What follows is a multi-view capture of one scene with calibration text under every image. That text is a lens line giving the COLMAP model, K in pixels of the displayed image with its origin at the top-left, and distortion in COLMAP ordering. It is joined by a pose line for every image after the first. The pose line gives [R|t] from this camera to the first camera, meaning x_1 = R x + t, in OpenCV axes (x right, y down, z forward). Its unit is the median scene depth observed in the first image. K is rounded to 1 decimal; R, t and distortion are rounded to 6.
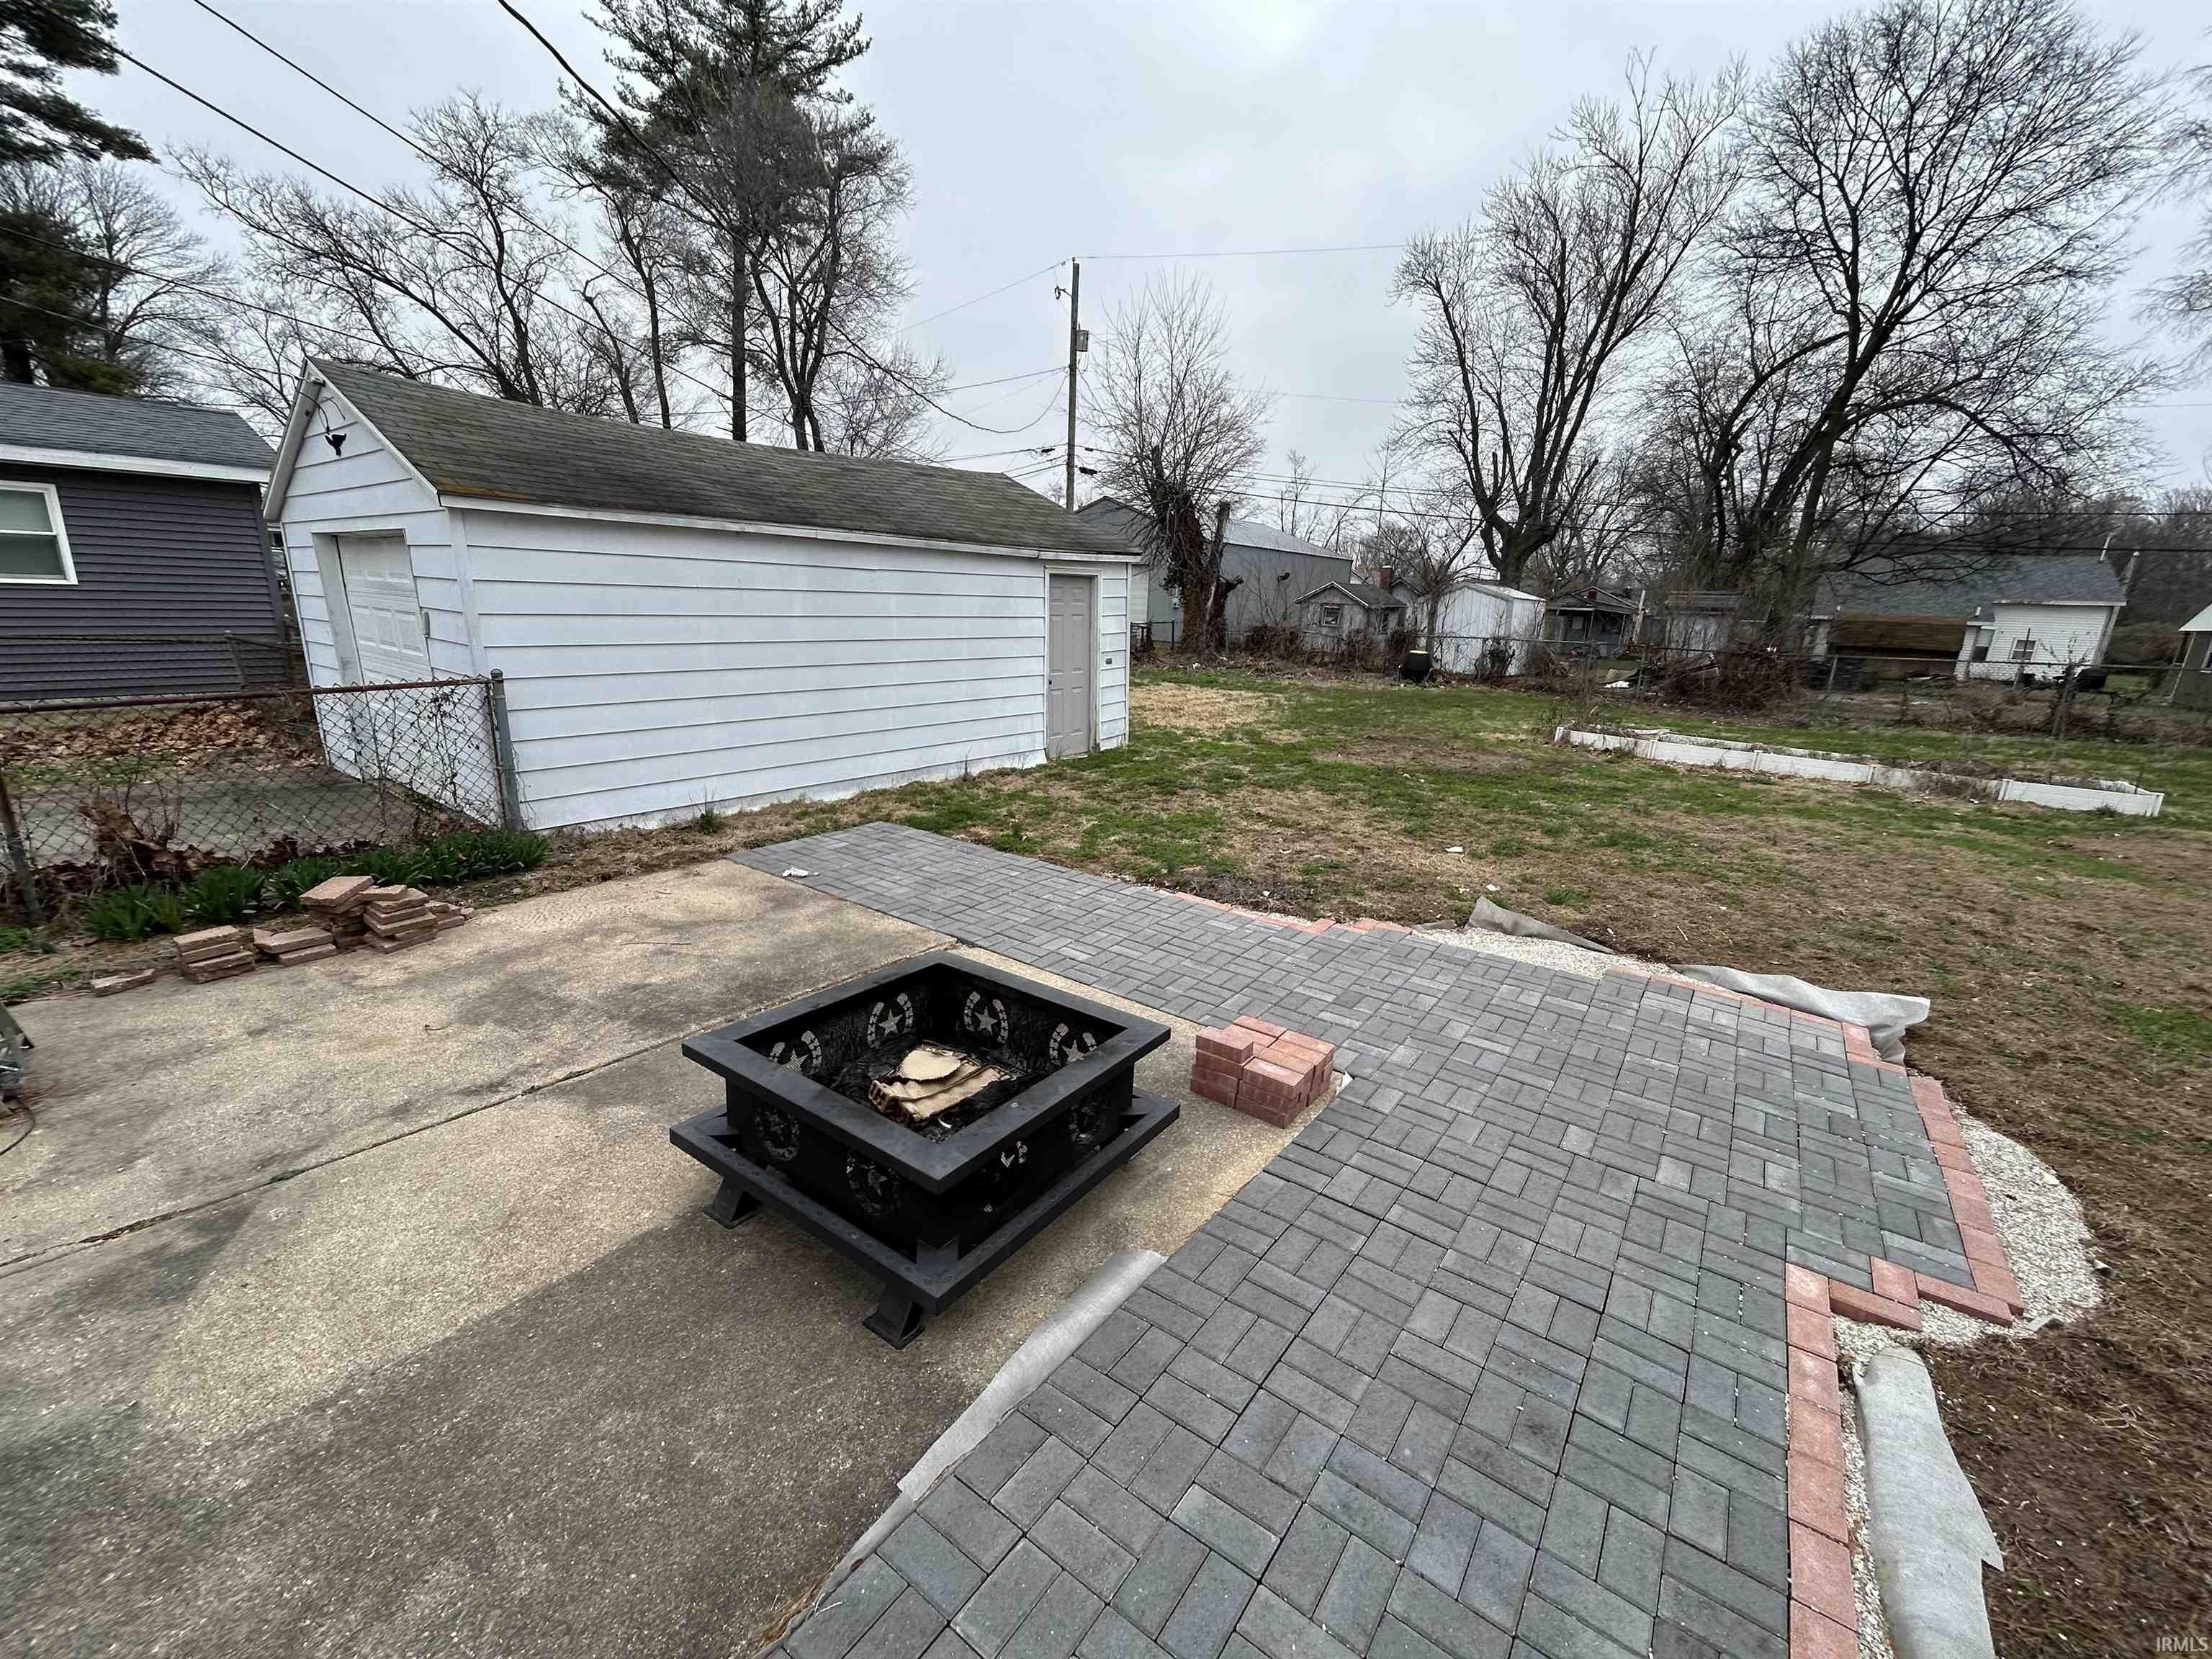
lens RADIAL K [[900.0, 0, 1106.0], [0, 900.0, 829.5], [0, 0, 1]] dist [0.002125, 0.000222]
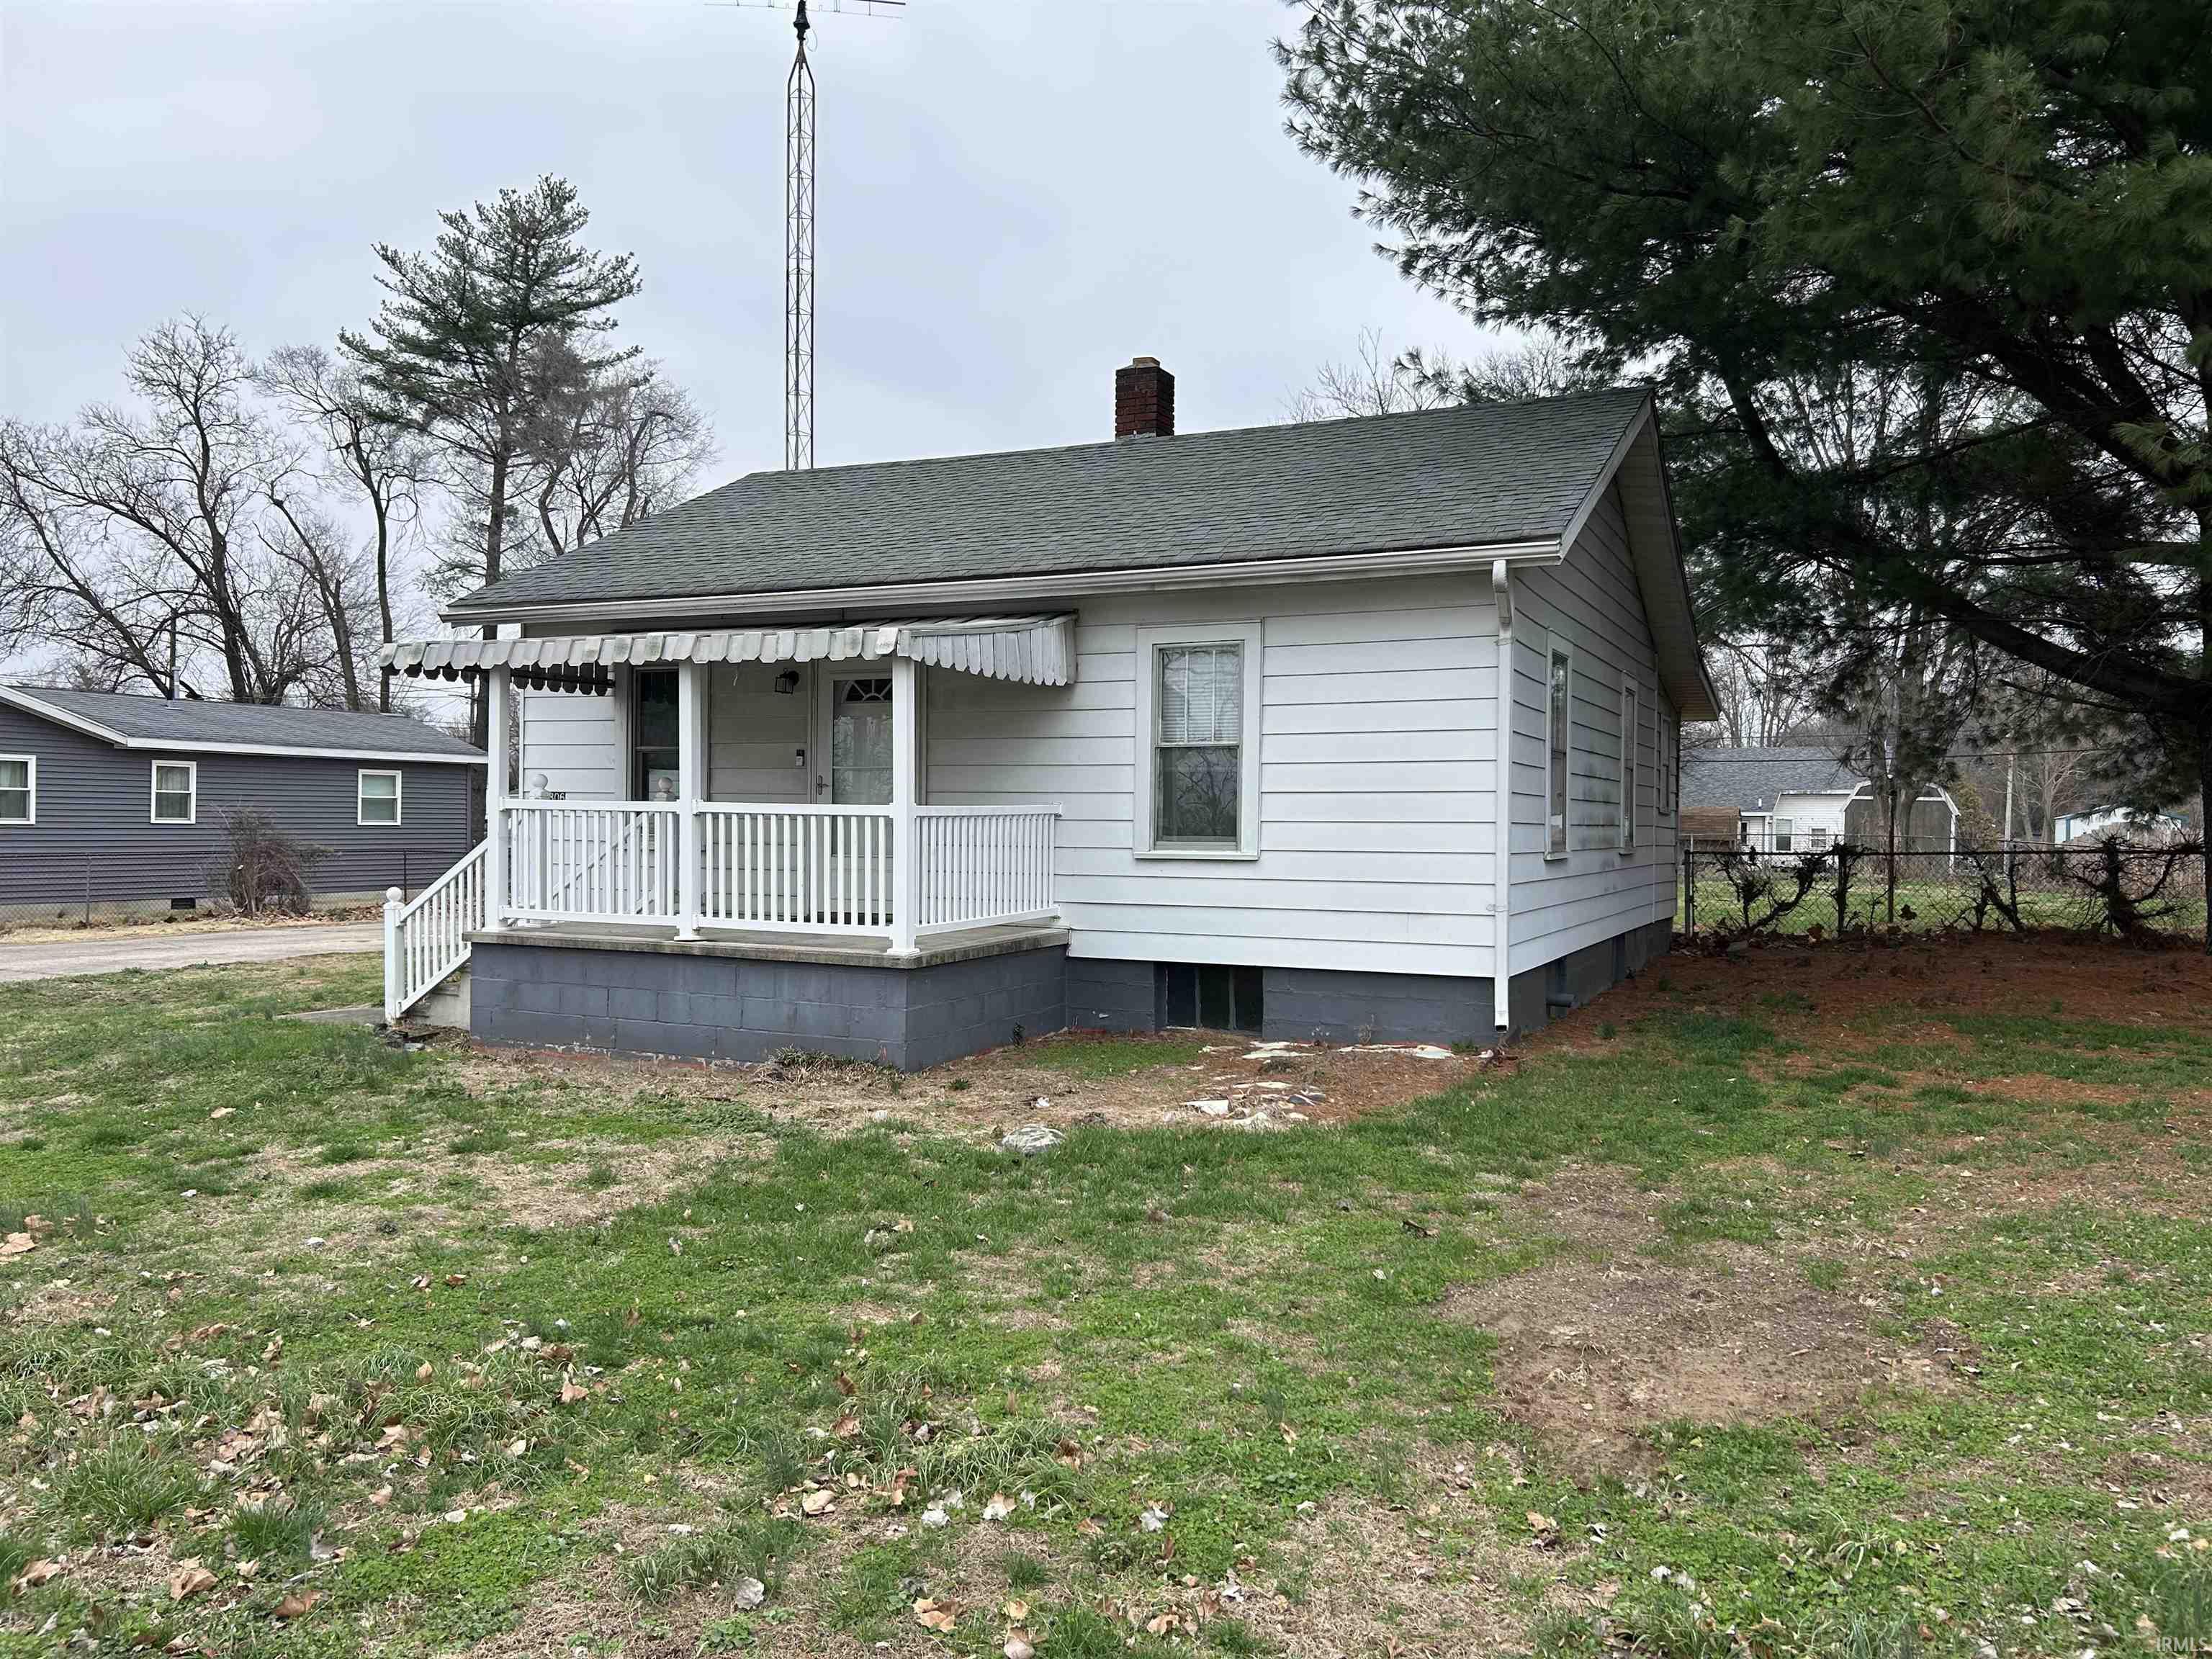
lens RADIAL K [[1671.0, 0, 1106.0], [0, 1671.0, 829.5], [0, 0, 1]] dist [0.116720, 0.000617]
pose [[0.982227, -0.034655, 0.184468, -0.587031], [0.078386, 0.968736, -0.235384, 0.864158], [-0.170544, 0.245660, 0.954236, -3.315122]]
